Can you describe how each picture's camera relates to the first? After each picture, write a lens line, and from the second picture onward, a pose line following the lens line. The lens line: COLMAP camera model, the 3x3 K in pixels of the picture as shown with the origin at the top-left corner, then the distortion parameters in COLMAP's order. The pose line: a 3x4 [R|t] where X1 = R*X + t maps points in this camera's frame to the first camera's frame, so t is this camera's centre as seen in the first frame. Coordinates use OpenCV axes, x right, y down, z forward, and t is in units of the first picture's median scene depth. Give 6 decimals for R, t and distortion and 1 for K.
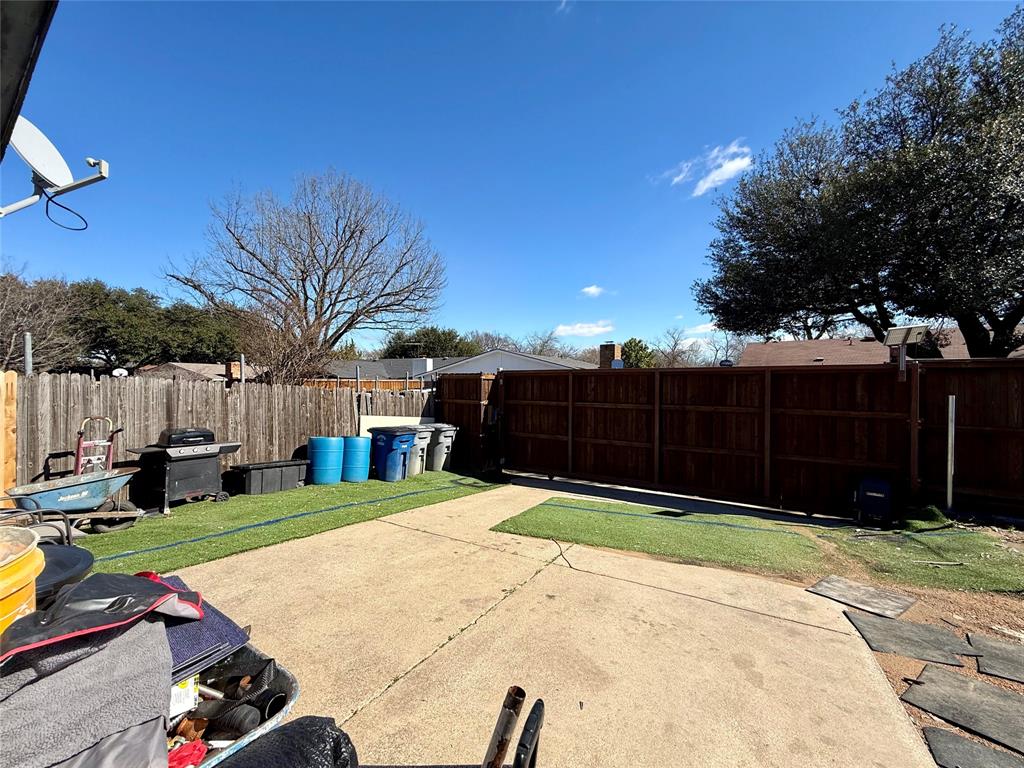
lens RADIAL K [[406.4, 0, 509.2], [0, 406.4, 385.3], [0, 0, 1]] dist [-0.000361, 0.000124]
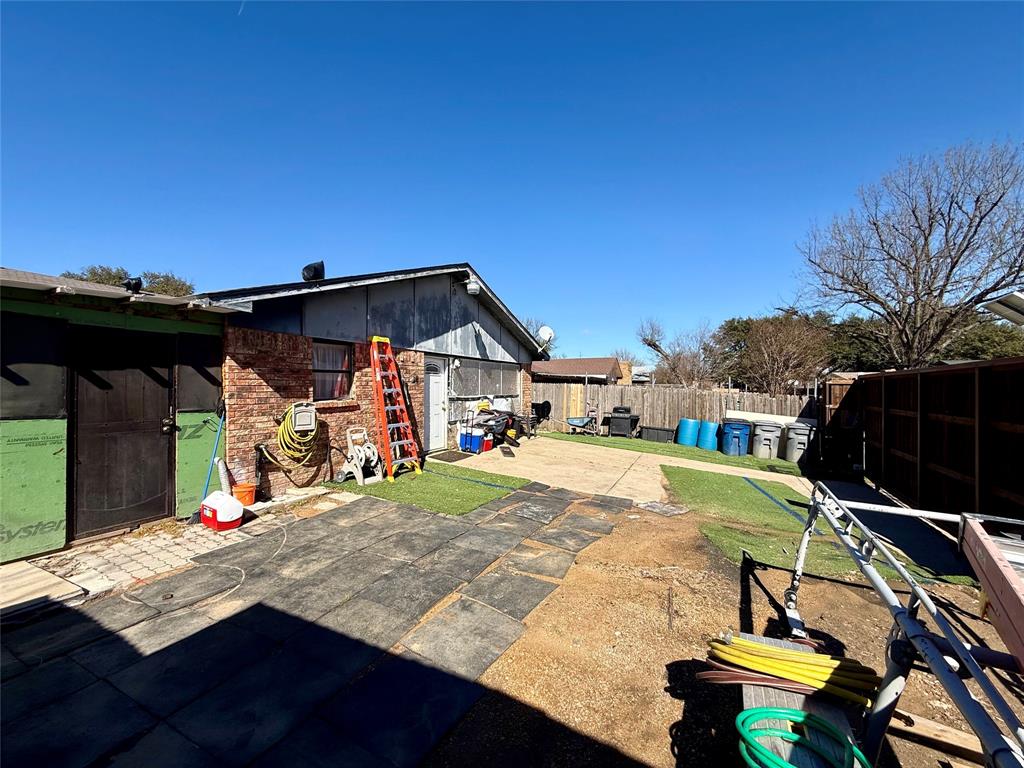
lens RADIAL K [[406.4, 0, 509.2], [0, 406.4, 385.3], [0, 0, 1]] dist [-0.000361, 0.000124]
pose [[0.077410, -0.009573, -0.996953, 1.145757], [-0.011765, 0.999876, -0.010515, 0.010471], [0.996930, 0.012543, 0.077288, 0.100200]]
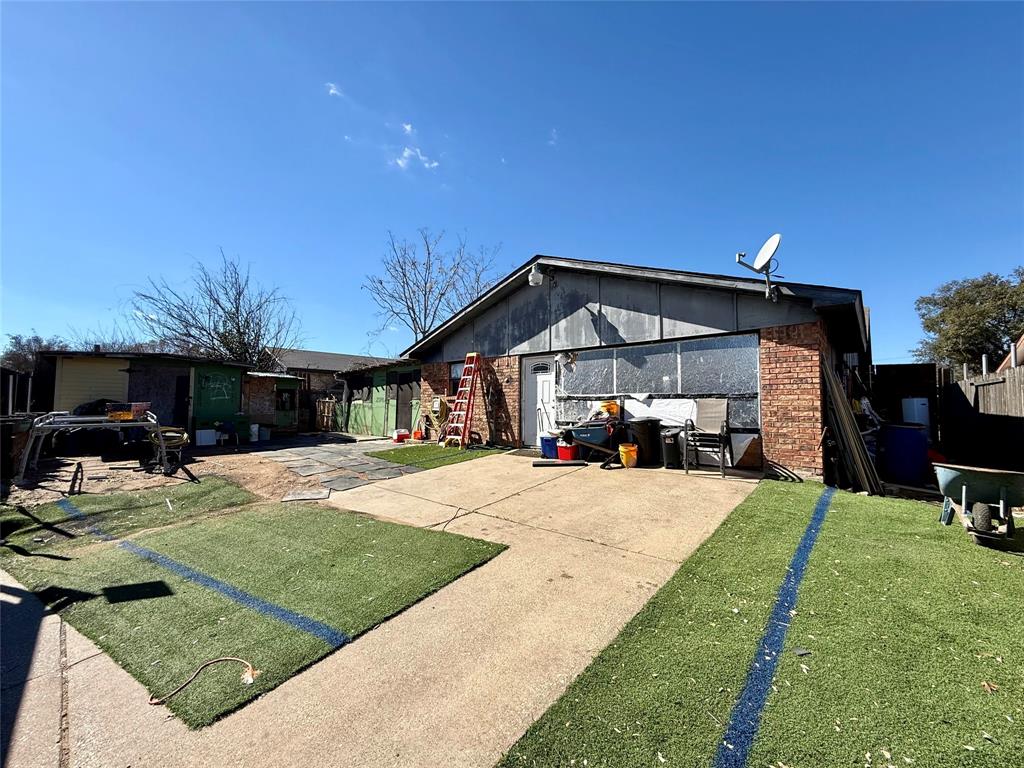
lens RADIAL K [[406.4, 0, 509.2], [0, 406.4, 385.3], [0, 0, 1]] dist [-0.000361, 0.000124]
pose [[-0.979288, -0.006999, 0.202351, -0.129358], [-0.016045, 0.998942, -0.043095, 0.055943], [-0.201836, -0.045450, -0.978364, 1.123394]]
